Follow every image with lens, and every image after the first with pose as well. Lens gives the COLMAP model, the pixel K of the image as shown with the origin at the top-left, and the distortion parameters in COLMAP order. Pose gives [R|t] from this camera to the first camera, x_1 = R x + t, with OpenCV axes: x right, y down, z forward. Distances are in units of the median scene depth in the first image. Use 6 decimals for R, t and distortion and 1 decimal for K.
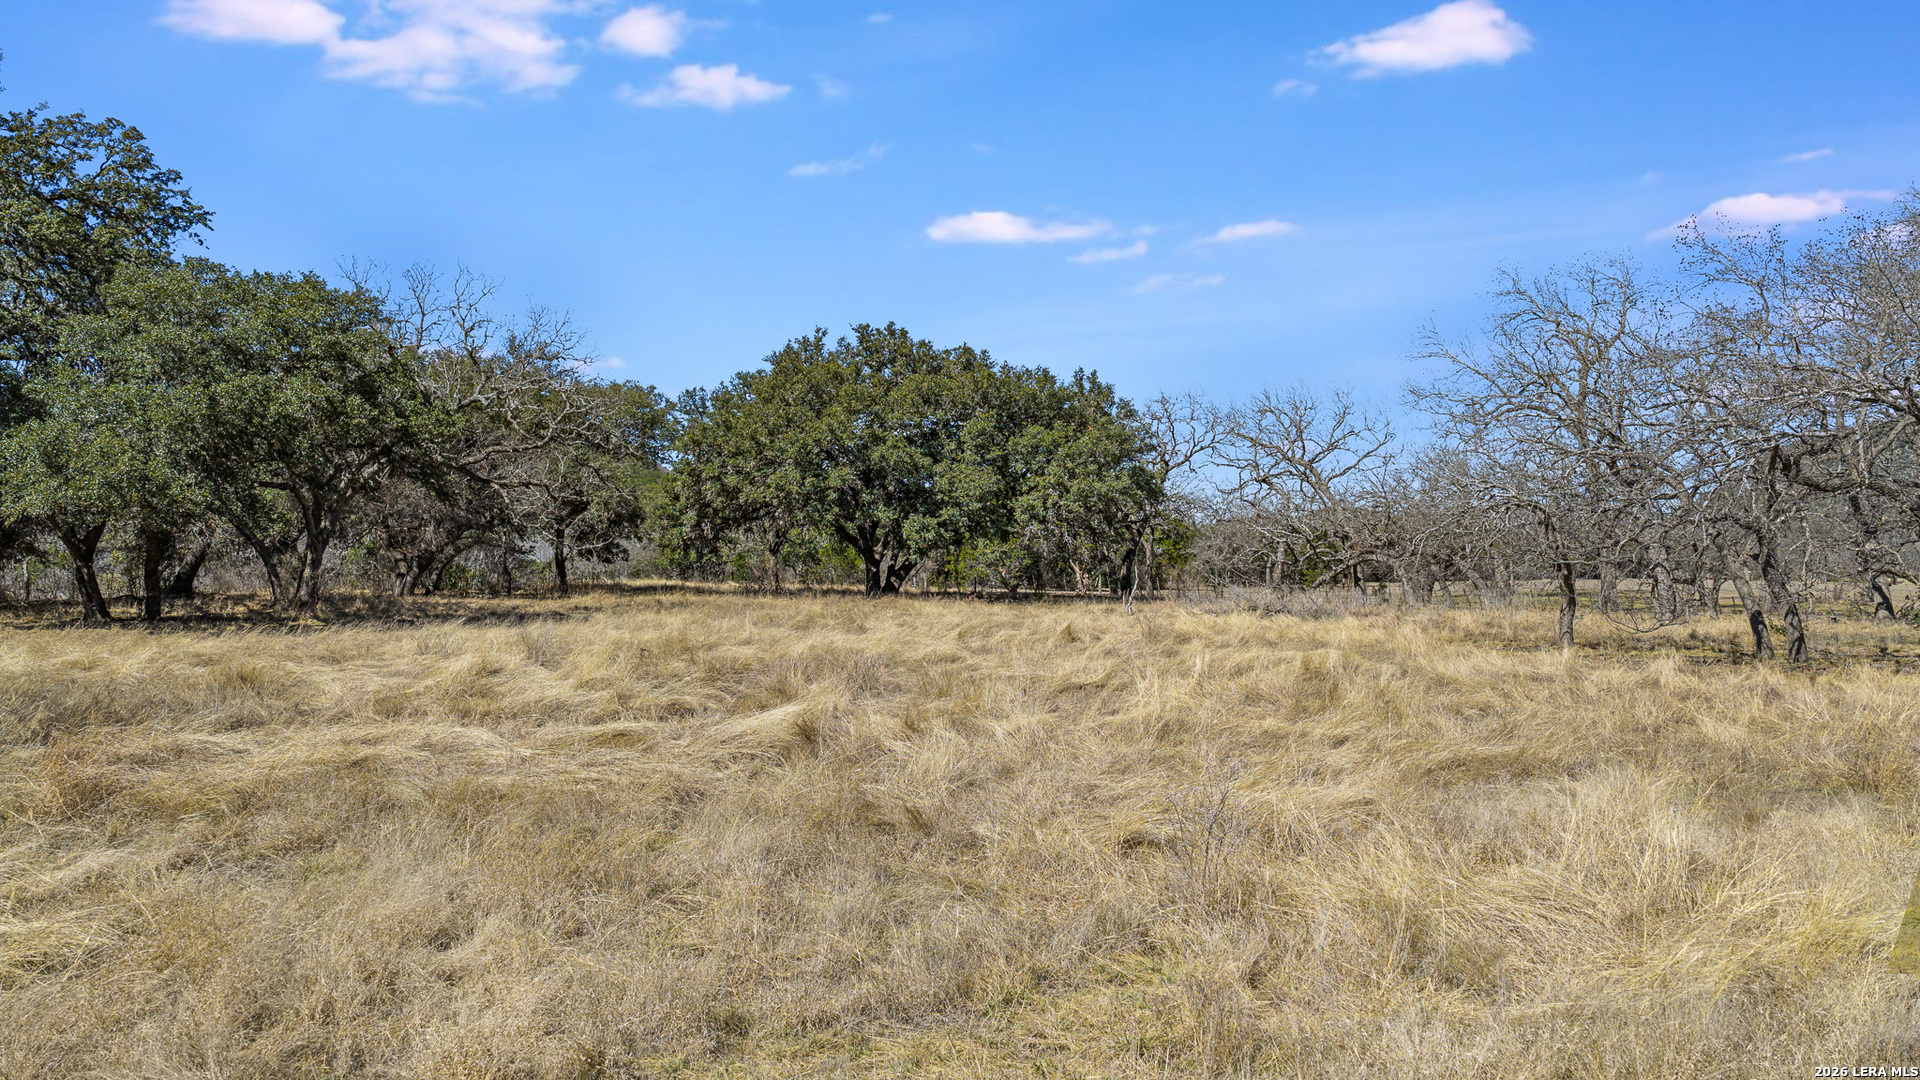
lens RADIAL K [[1587.0, 0, 954.0], [0, 1587.0, 556.3], [0, 0, 1]] dist [0.009528, -0.018183]
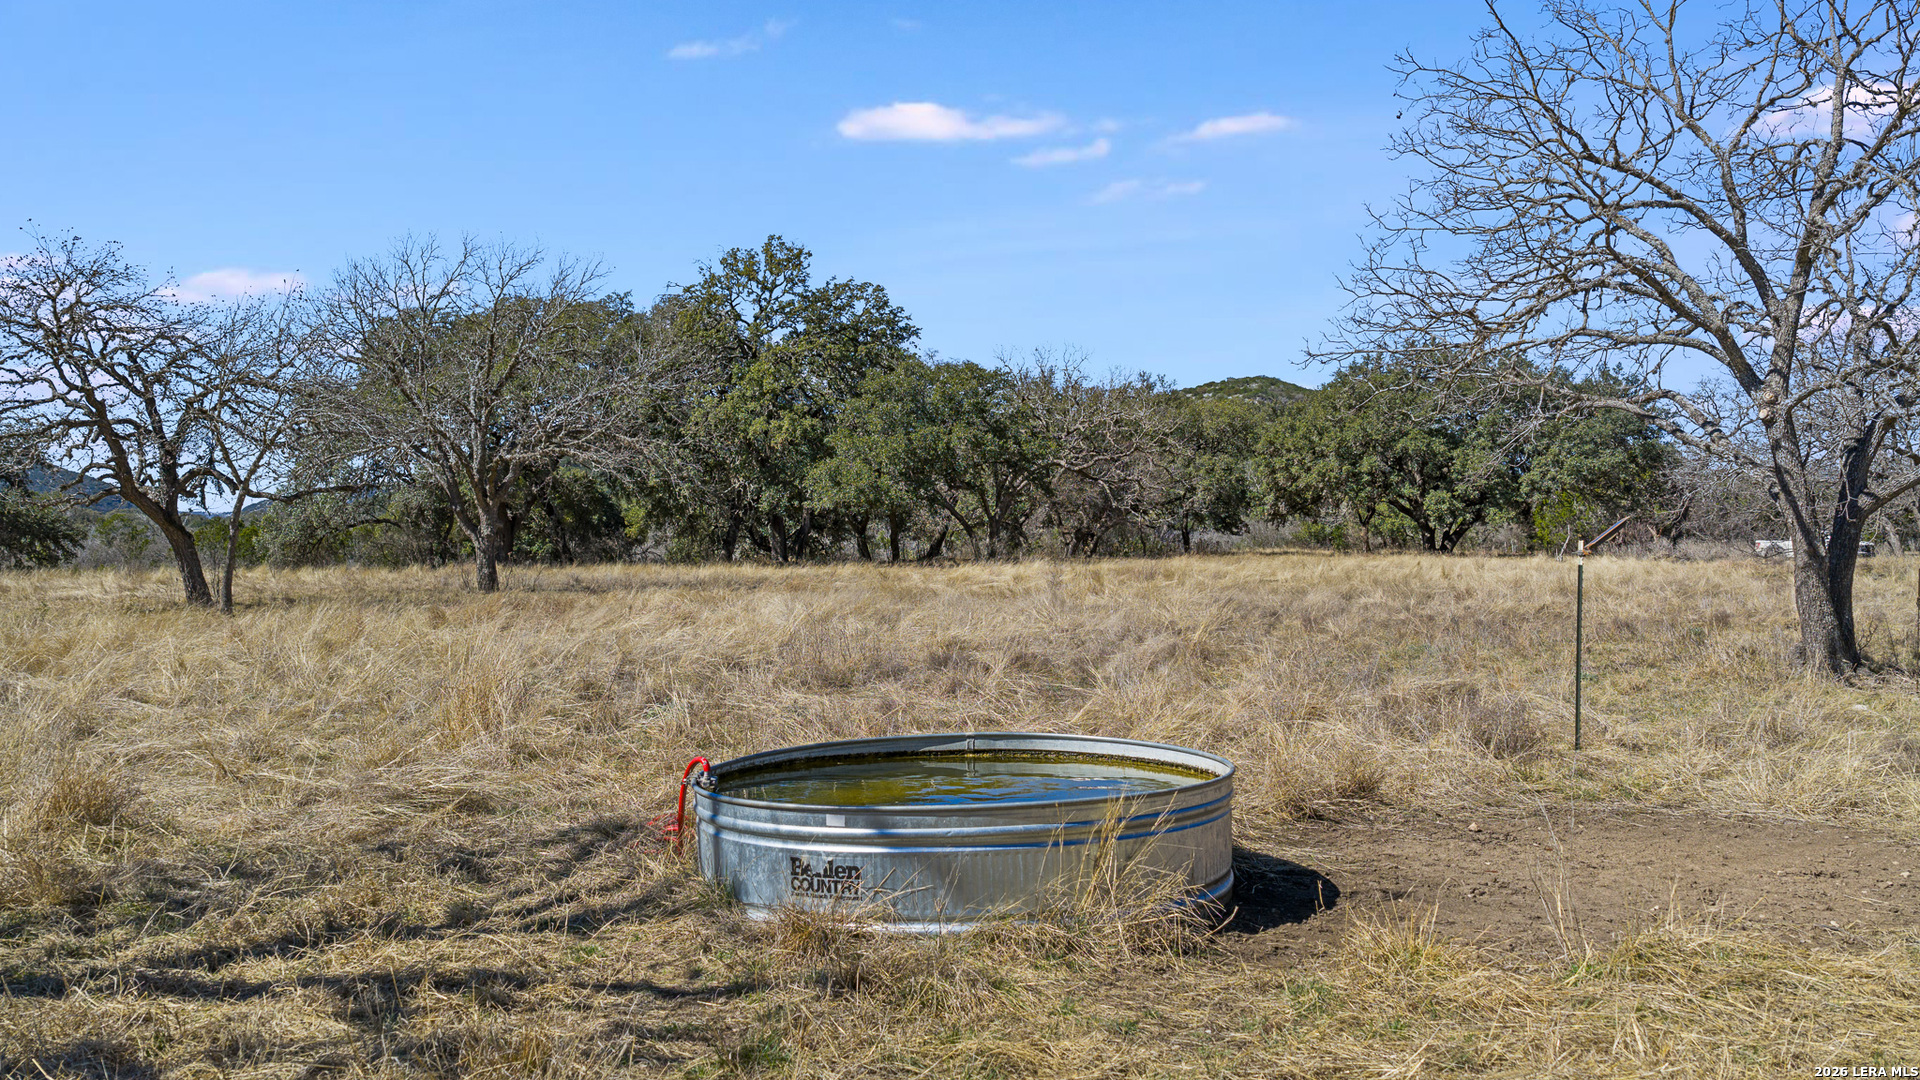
lens RADIAL K [[1587.0, 0, 953.2], [0, 1587.0, 541.5], [0, 0, 1]] dist [0.009528, -0.018183]
pose [[0.883778, -0.020990, -0.467435, 0.221816], [0.020985, 0.999766, -0.005217, 0.013281], [0.467435, -0.005198, 0.884012, -0.305968]]
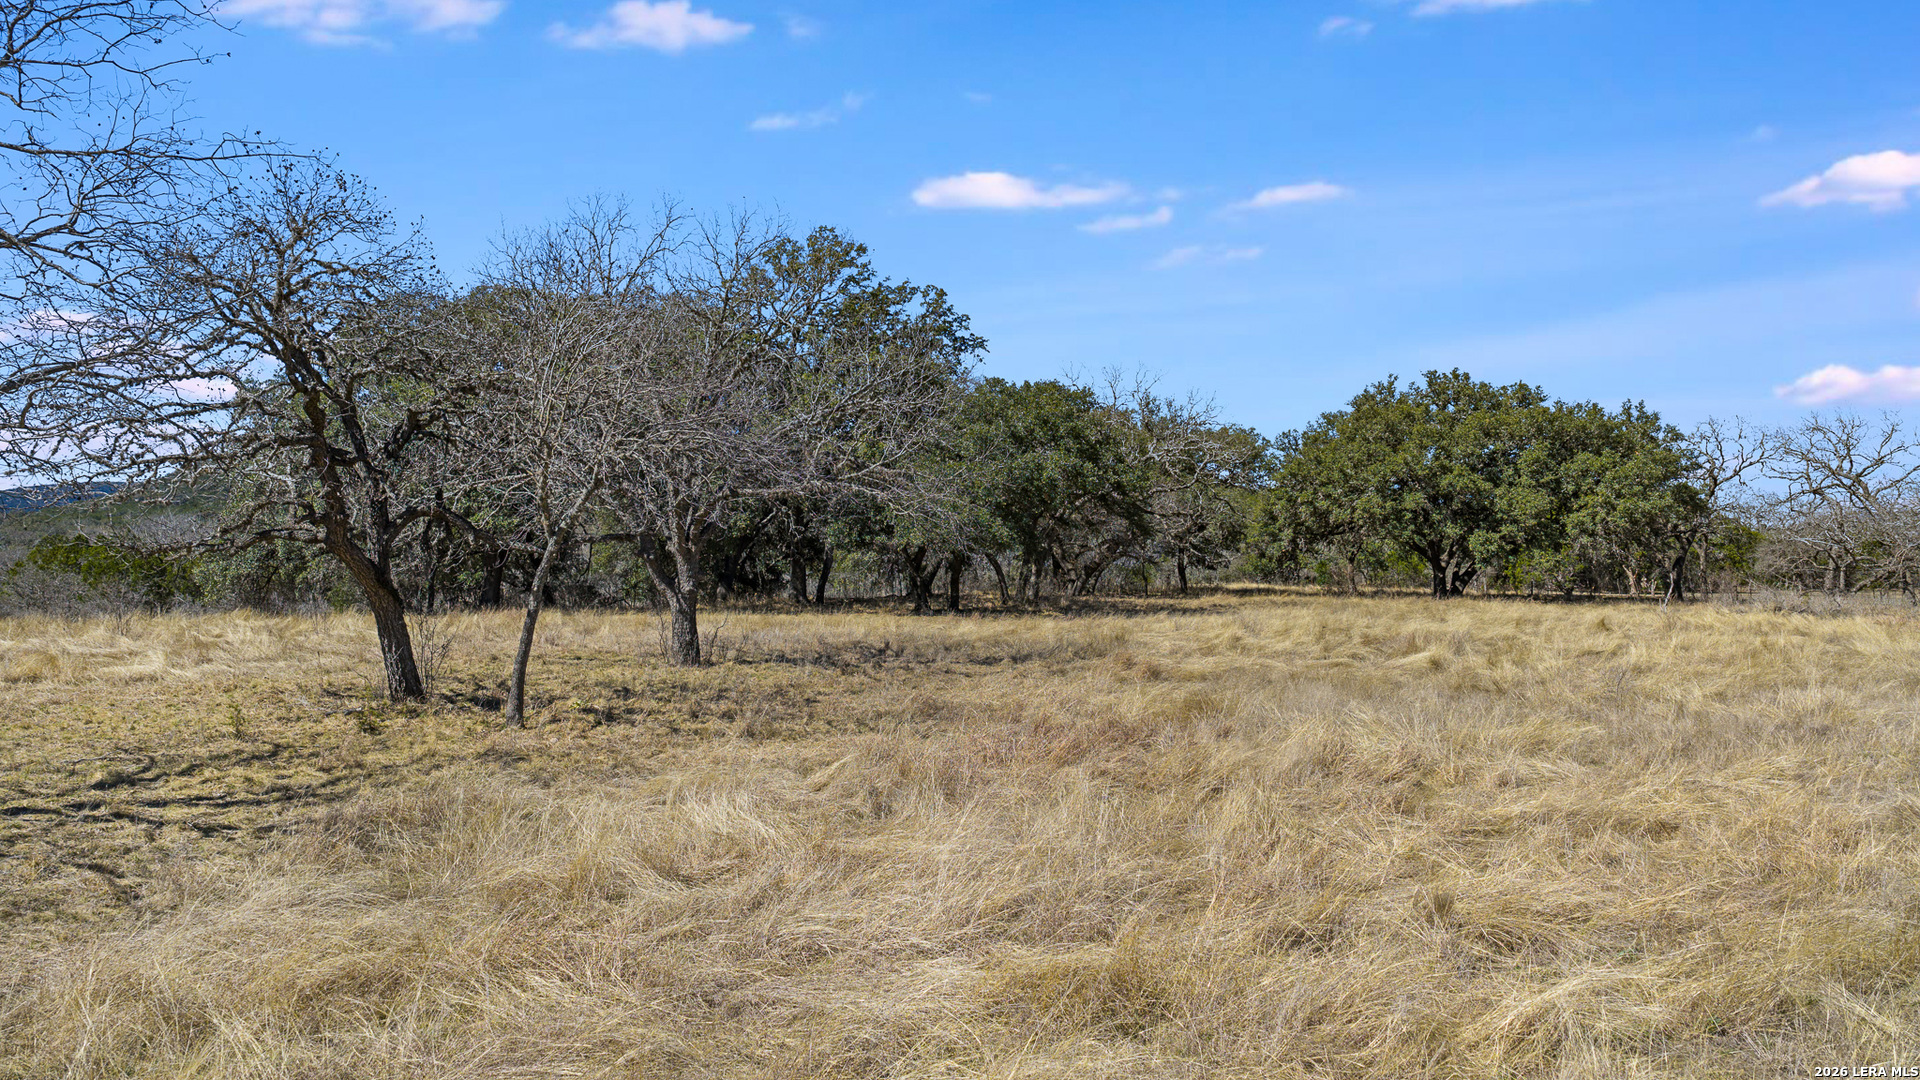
lens RADIAL K [[1587.0, 0, 952.1], [0, 1587.0, 557.0], [0, 0, 1]] dist [0.009528, -0.018183]
pose [[0.943287, -0.006244, -0.331919, -0.000938], [0.005860, 0.999981, -0.002158, -0.005400], [0.331926, 0.000091, 0.943305, -0.265906]]
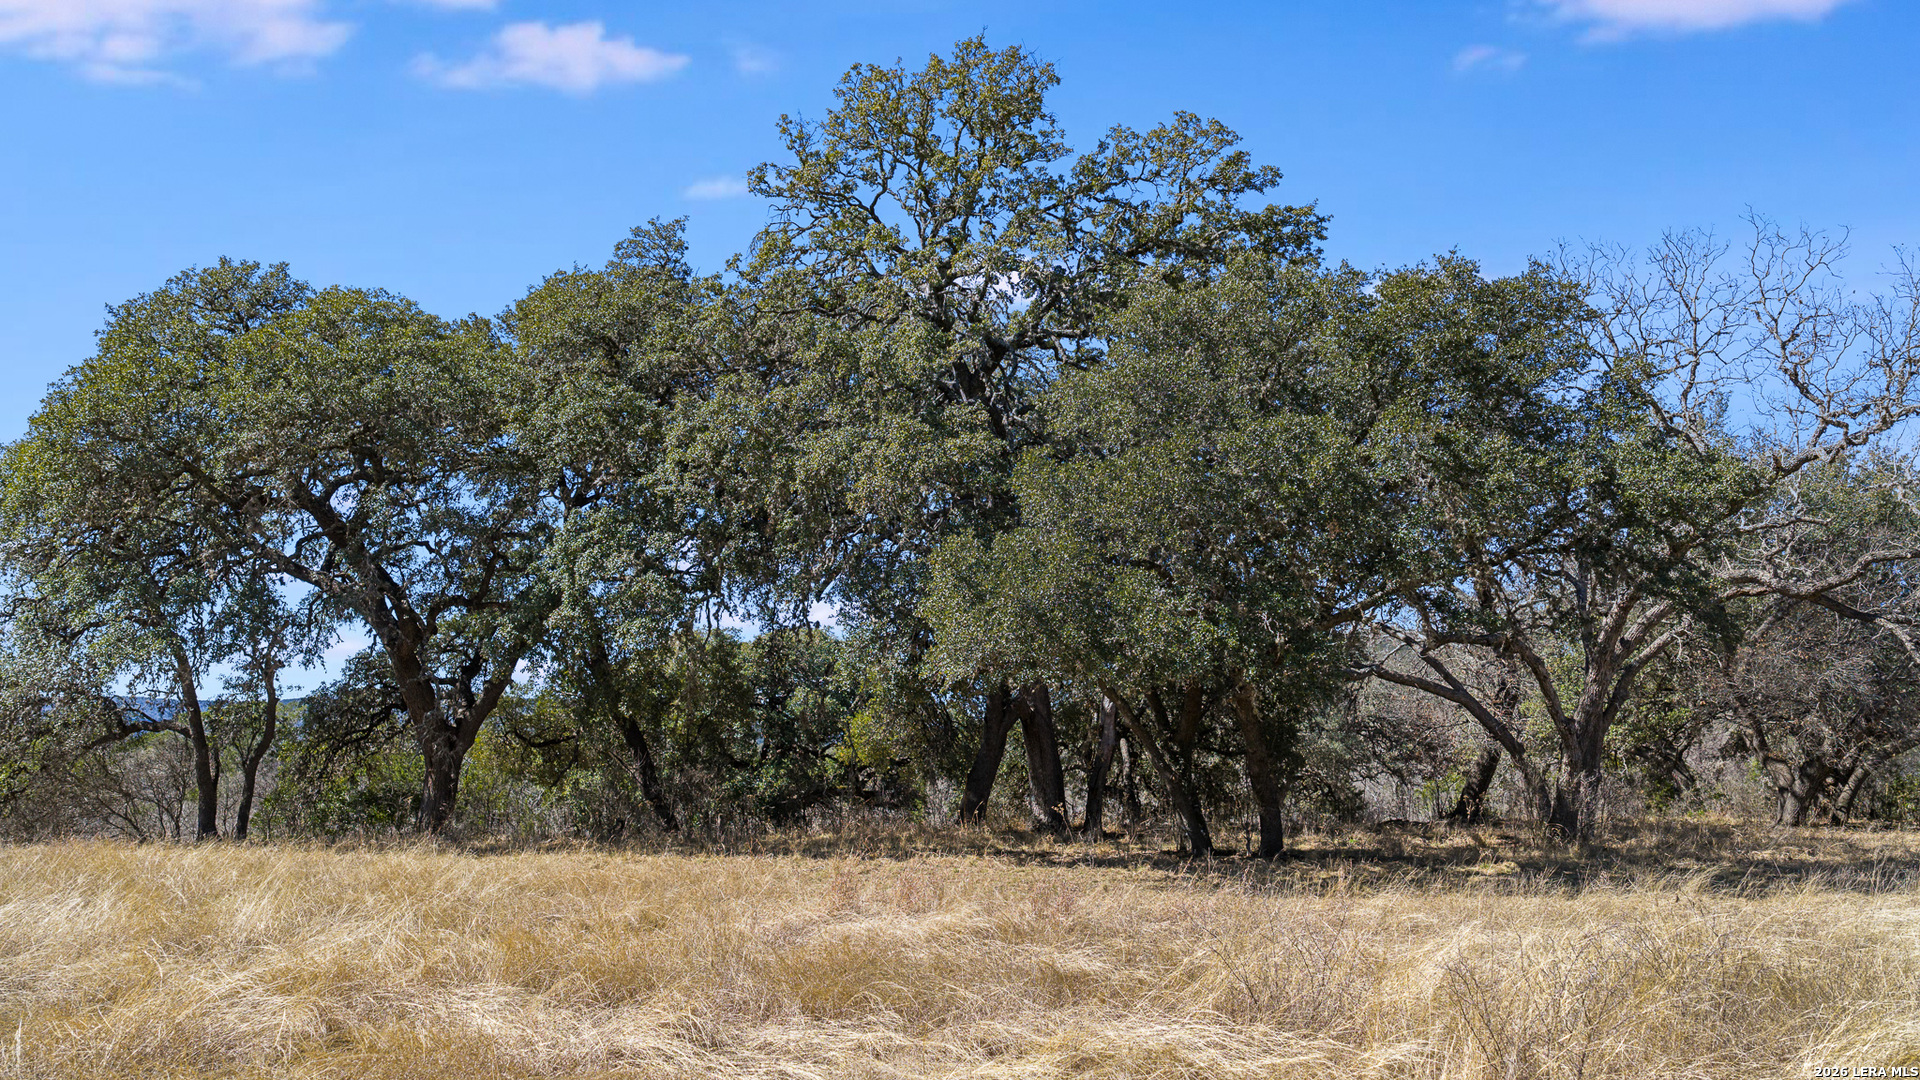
lens RADIAL K [[1587.0, 0, 965.8], [0, 1587.0, 531.6], [0, 0, 1]] dist [0.009528, -0.018183]
pose [[0.638993, -0.128859, -0.758342, -0.055218], [0.004831, 0.986522, -0.163560, 0.009807], [0.769197, 0.100850, 0.631003, 0.311028]]
